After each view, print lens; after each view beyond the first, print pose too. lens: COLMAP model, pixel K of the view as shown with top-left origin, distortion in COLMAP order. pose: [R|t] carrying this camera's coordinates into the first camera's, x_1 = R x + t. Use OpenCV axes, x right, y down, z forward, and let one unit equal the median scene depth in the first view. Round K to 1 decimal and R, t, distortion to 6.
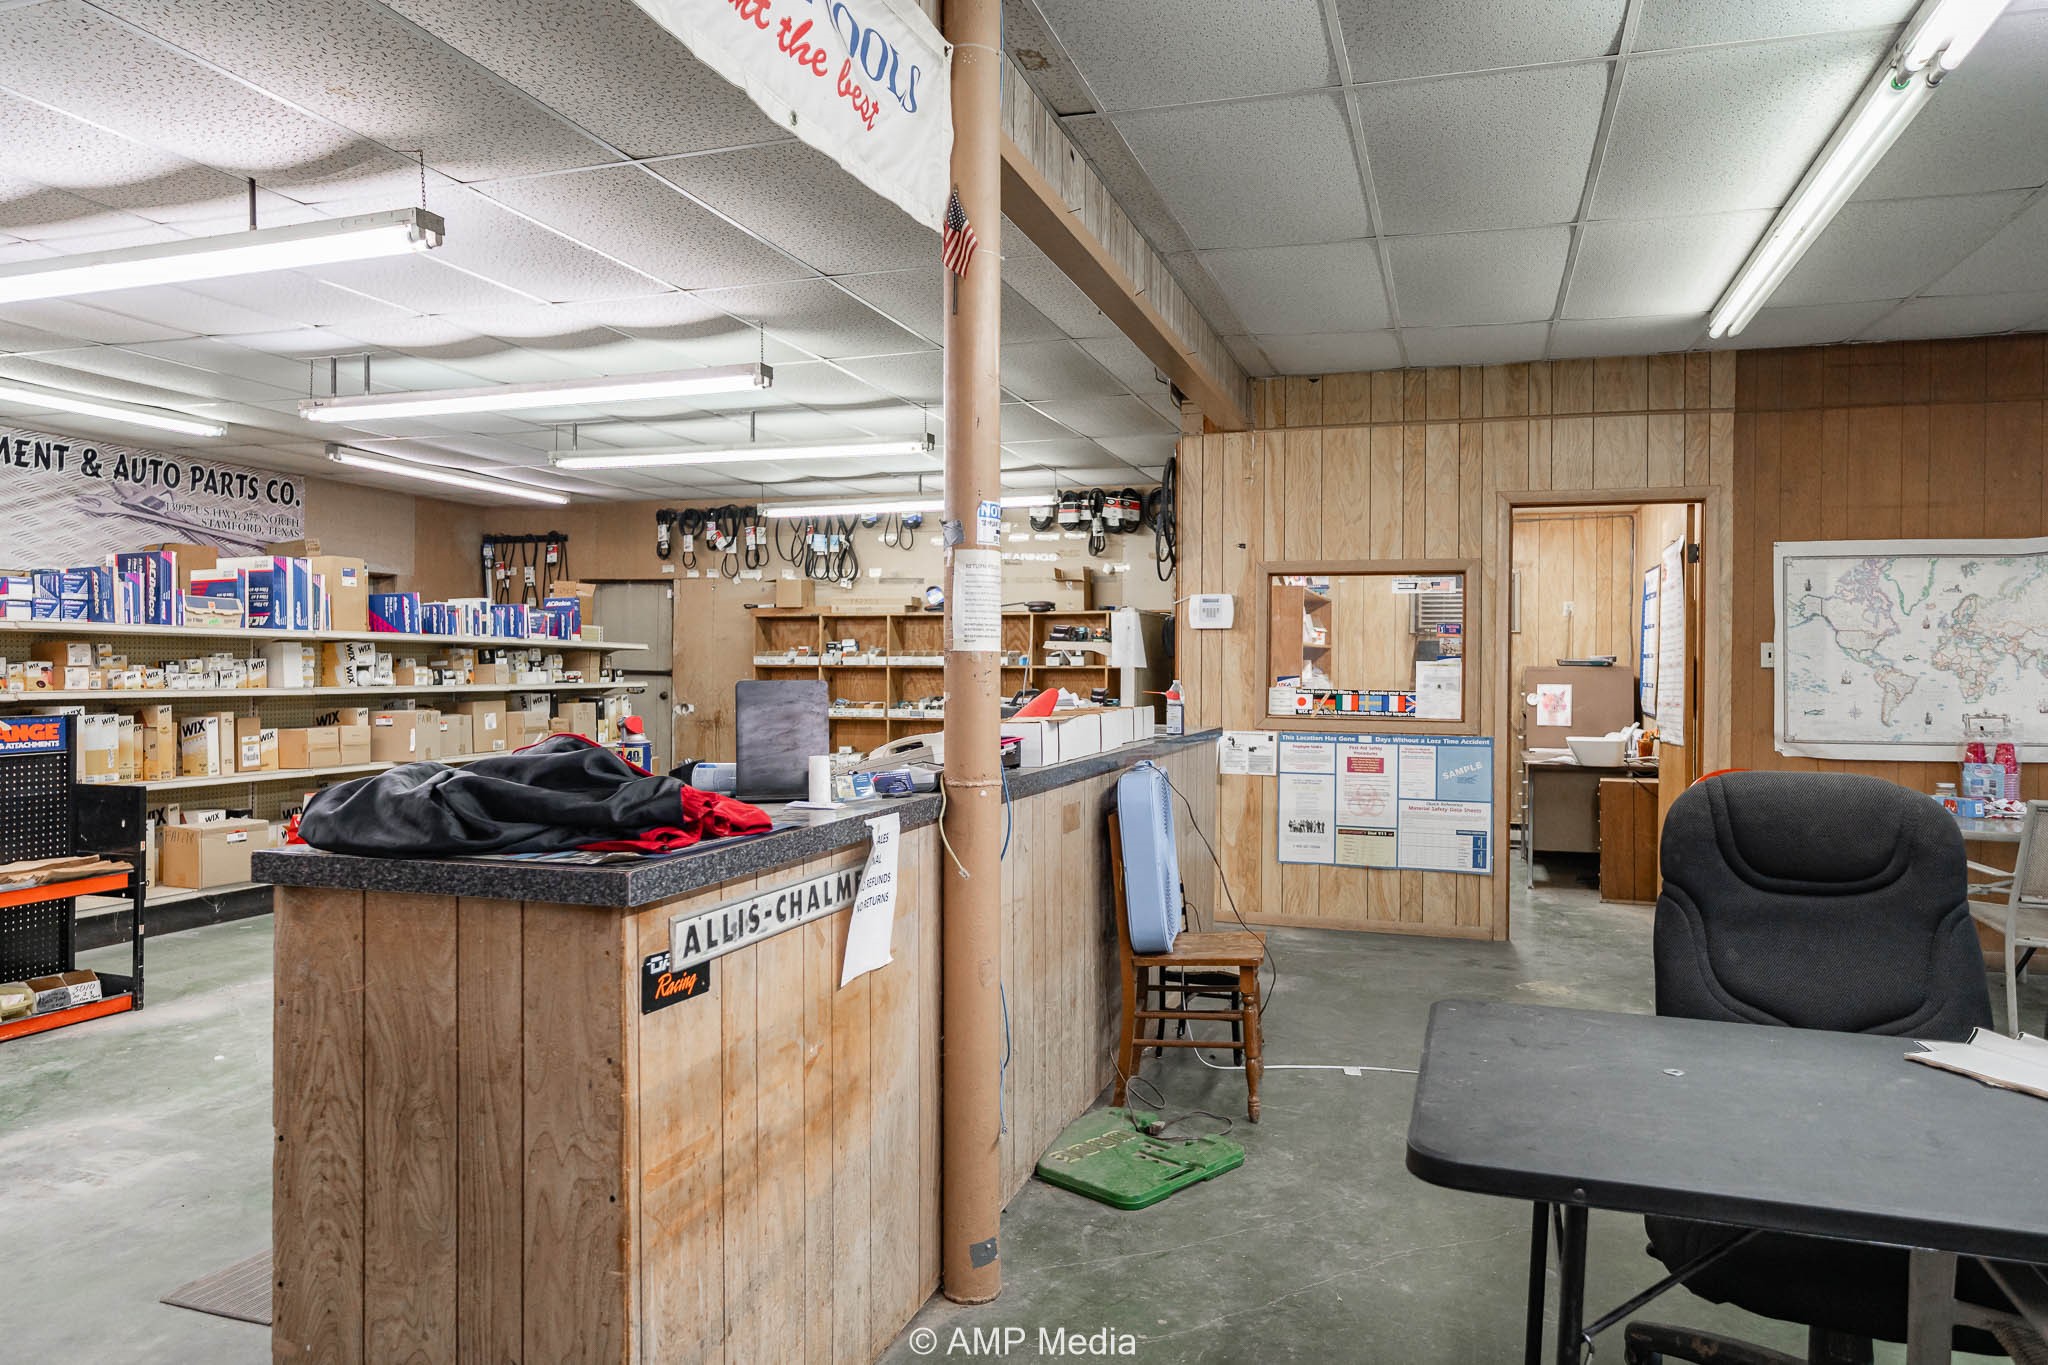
lens RADIAL K [[1343.0, 0, 1055.1], [0, 1343.0, 680.3], [0, 0, 1]] dist [-0.001897, -0.002030]
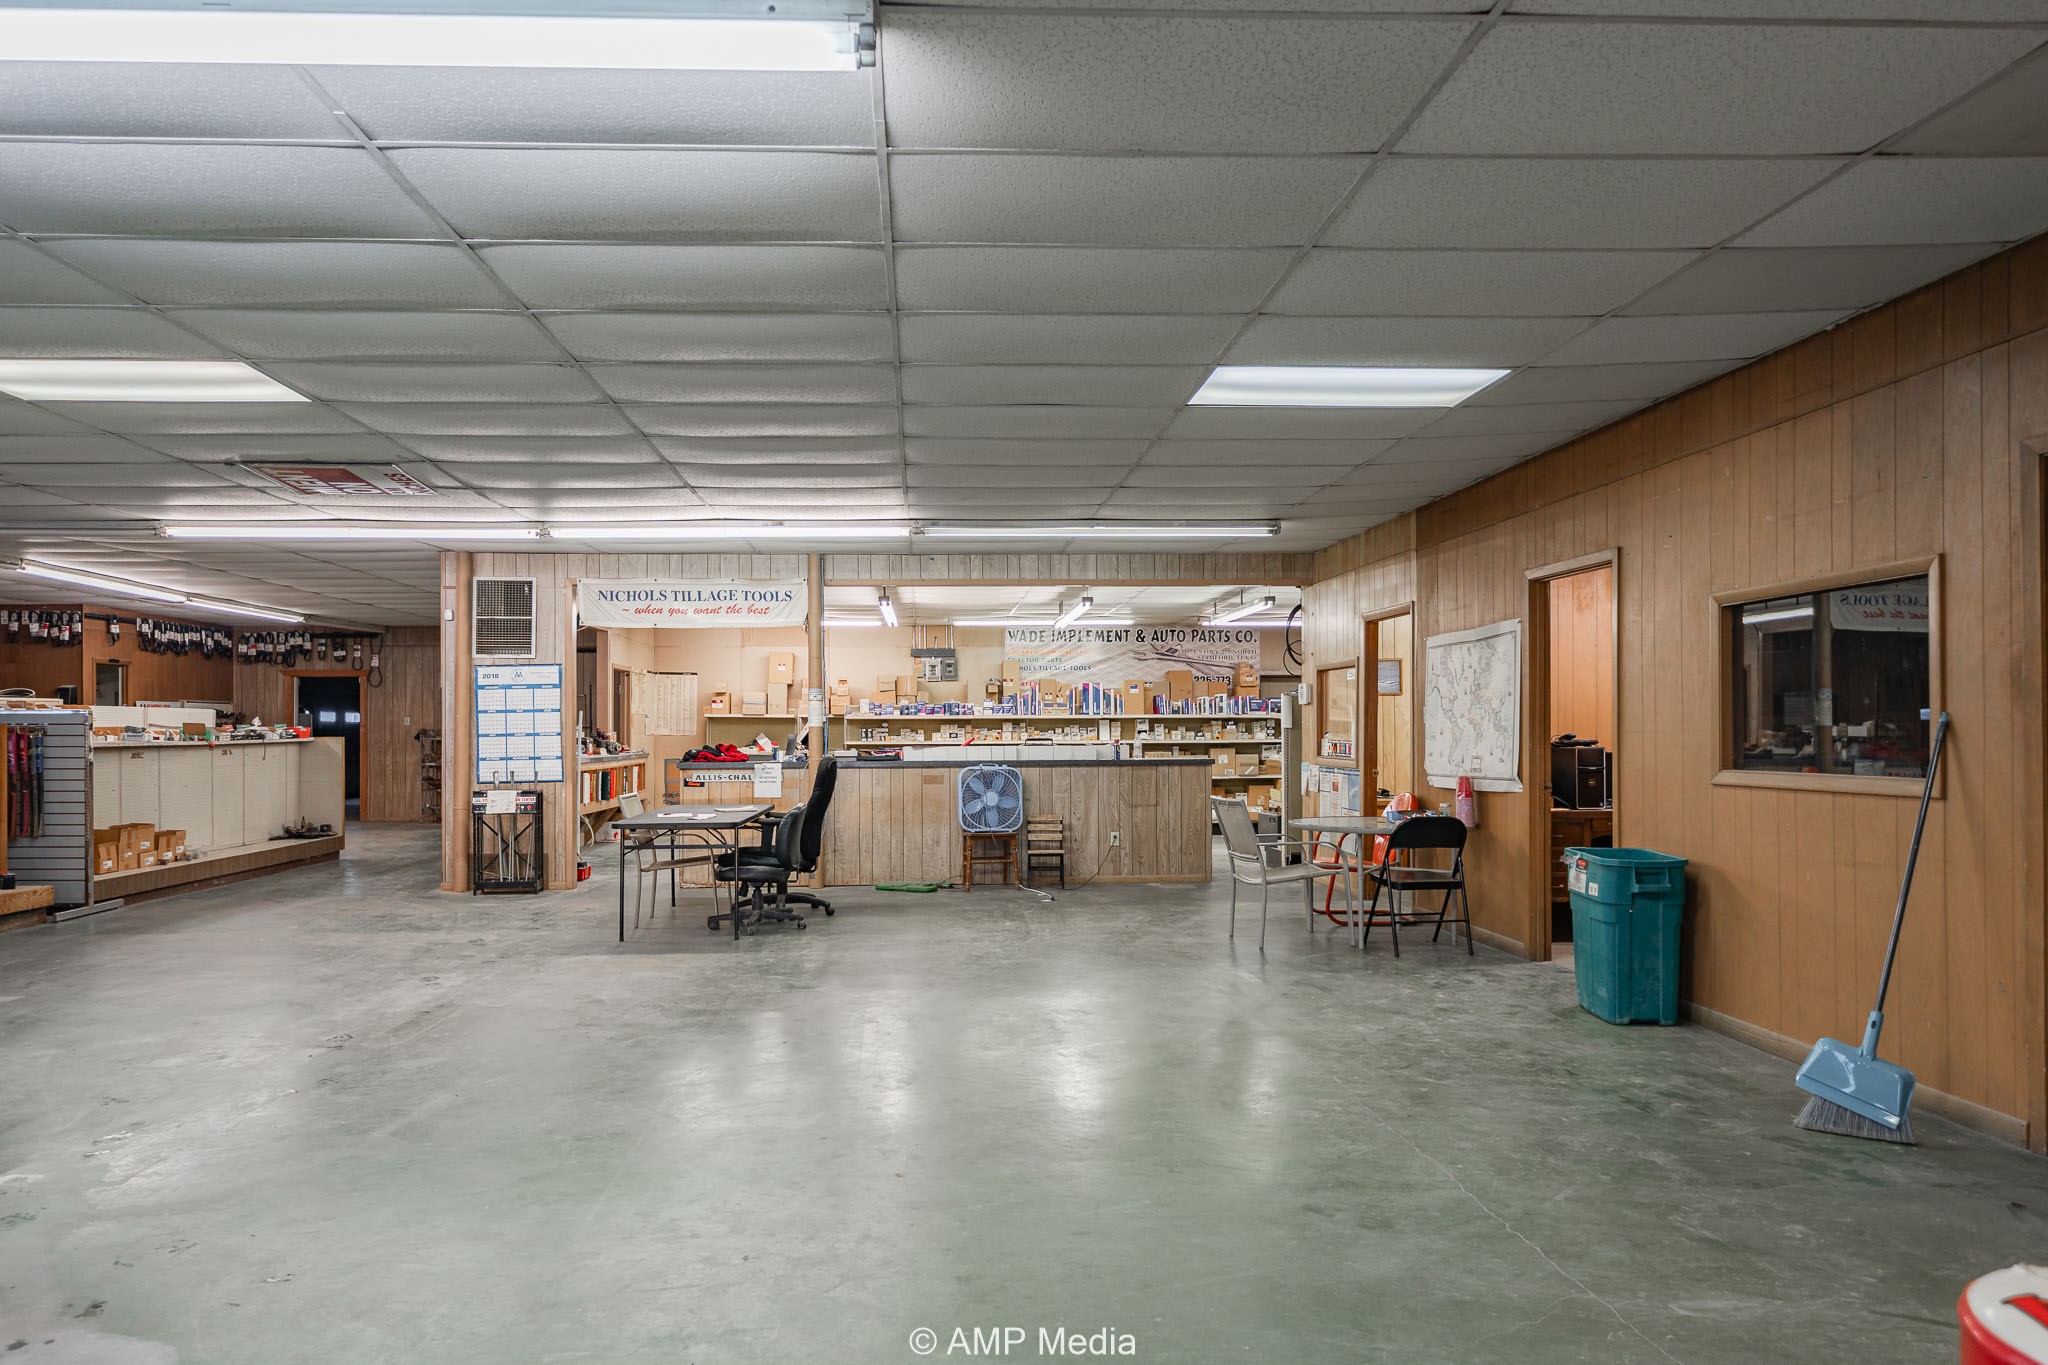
lens RADIAL K [[1257.7, 0, 938.1], [0, 1257.7, 723.9], [0, 0, 1]] dist [-0.001049, 0.000576]
pose [[0.336614, -0.013083, -0.941552, 1.472979], [-0.002150, 0.999890, -0.014662, 0.010647], [0.941640, 0.006960, 0.336549, 0.035546]]
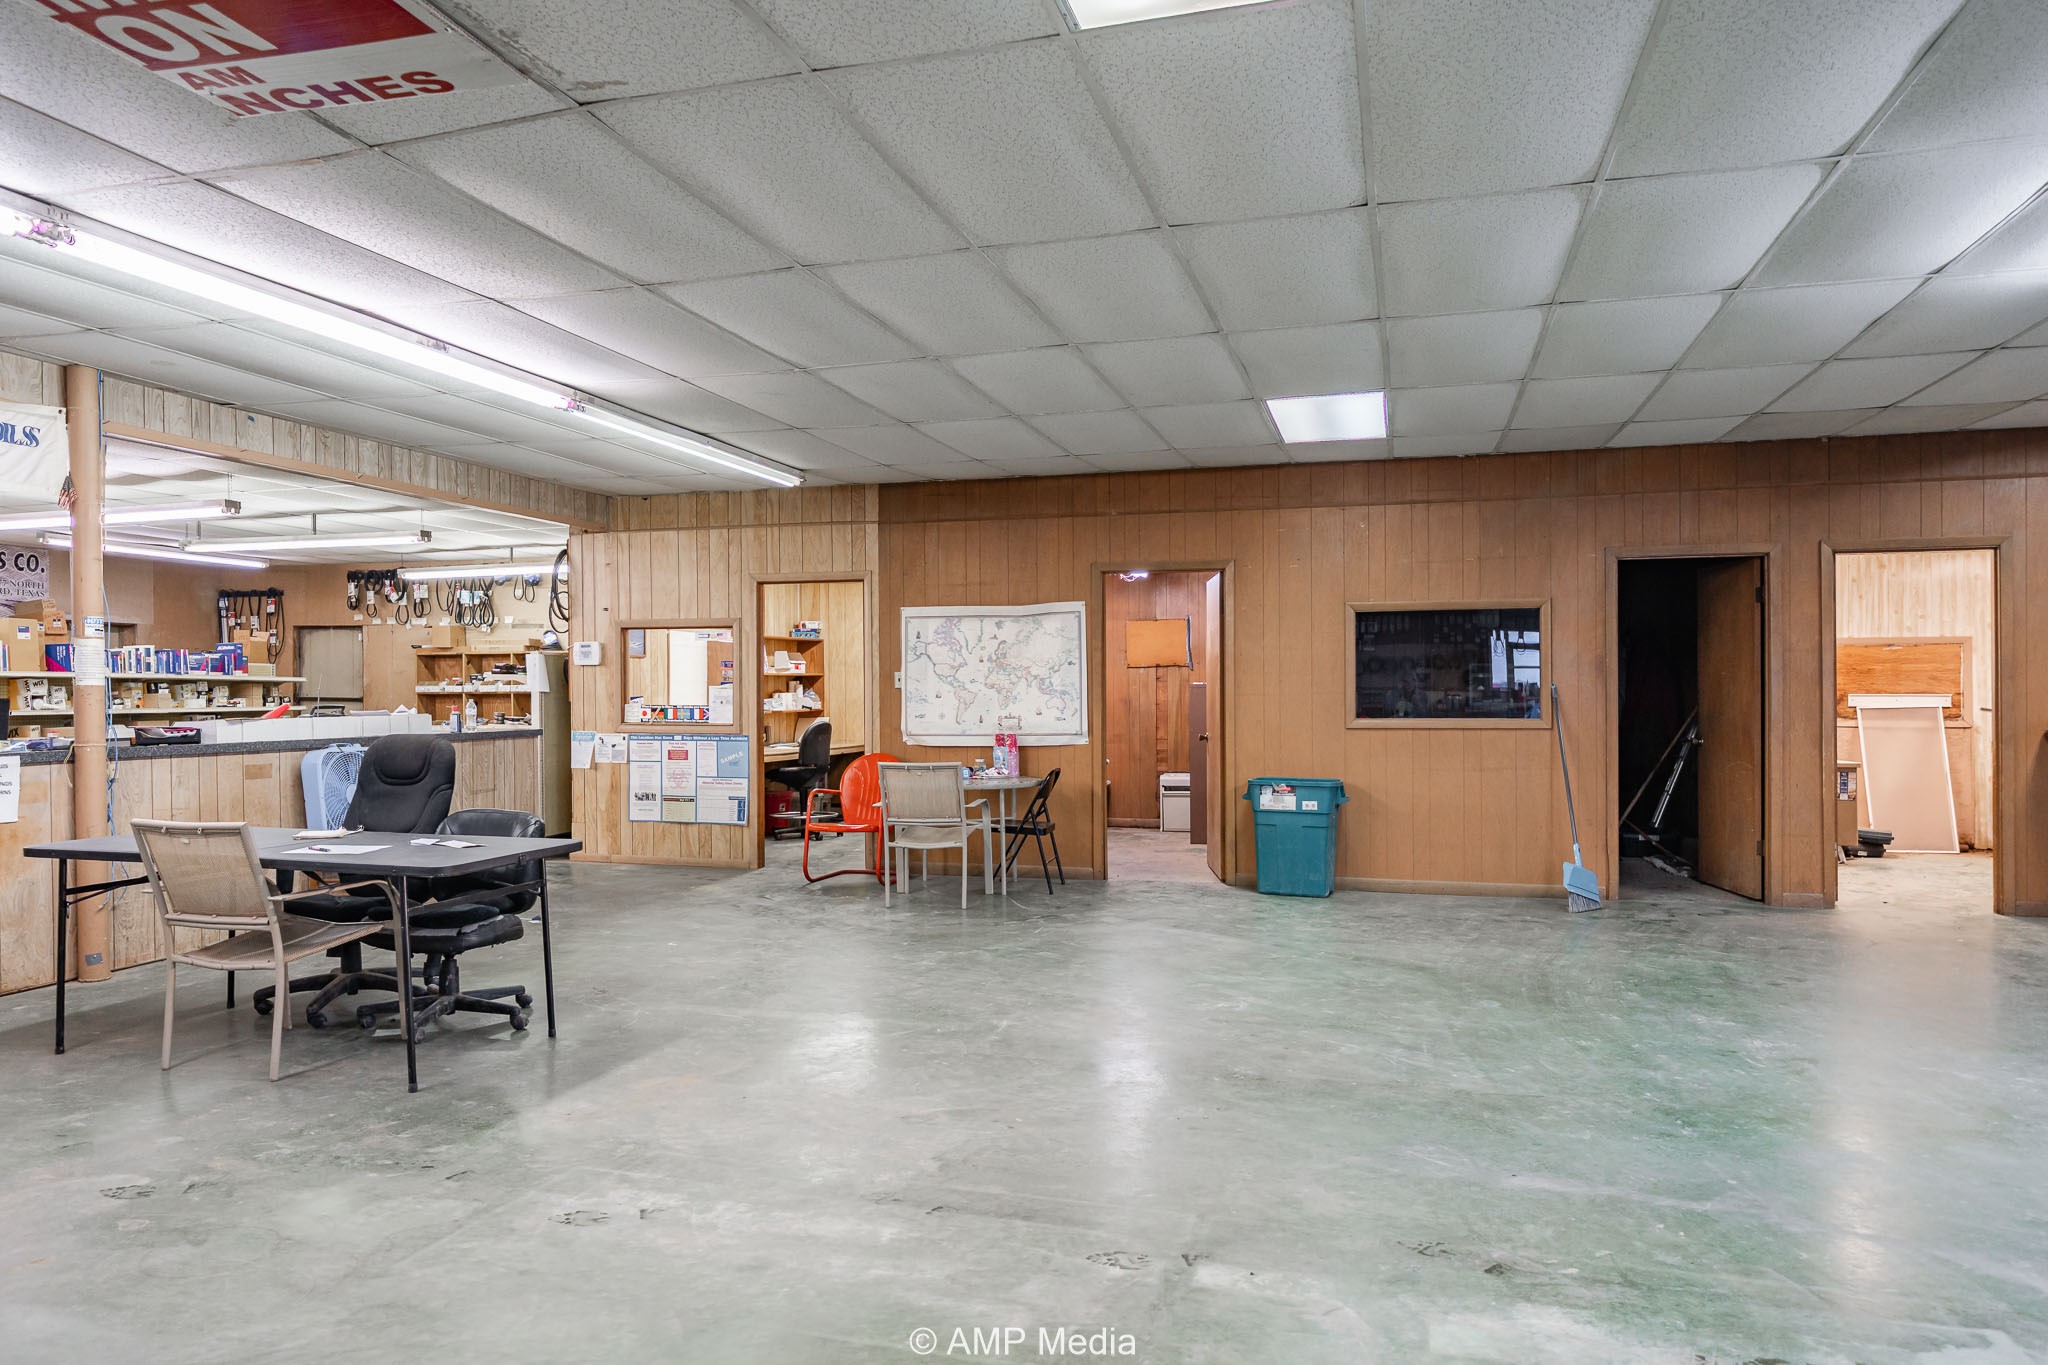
lens RADIAL K [[1320.6, 0, 1024.8], [0, 1320.6, 714.5], [0, 0, 1]] dist [0.002593, -0.000525]
pose [[0.999728, -0.009725, 0.021185, 0.578569], [0.009573, 0.999928, 0.007237, 0.010539], [-0.021254, -0.007032, 0.999749, -0.481273]]
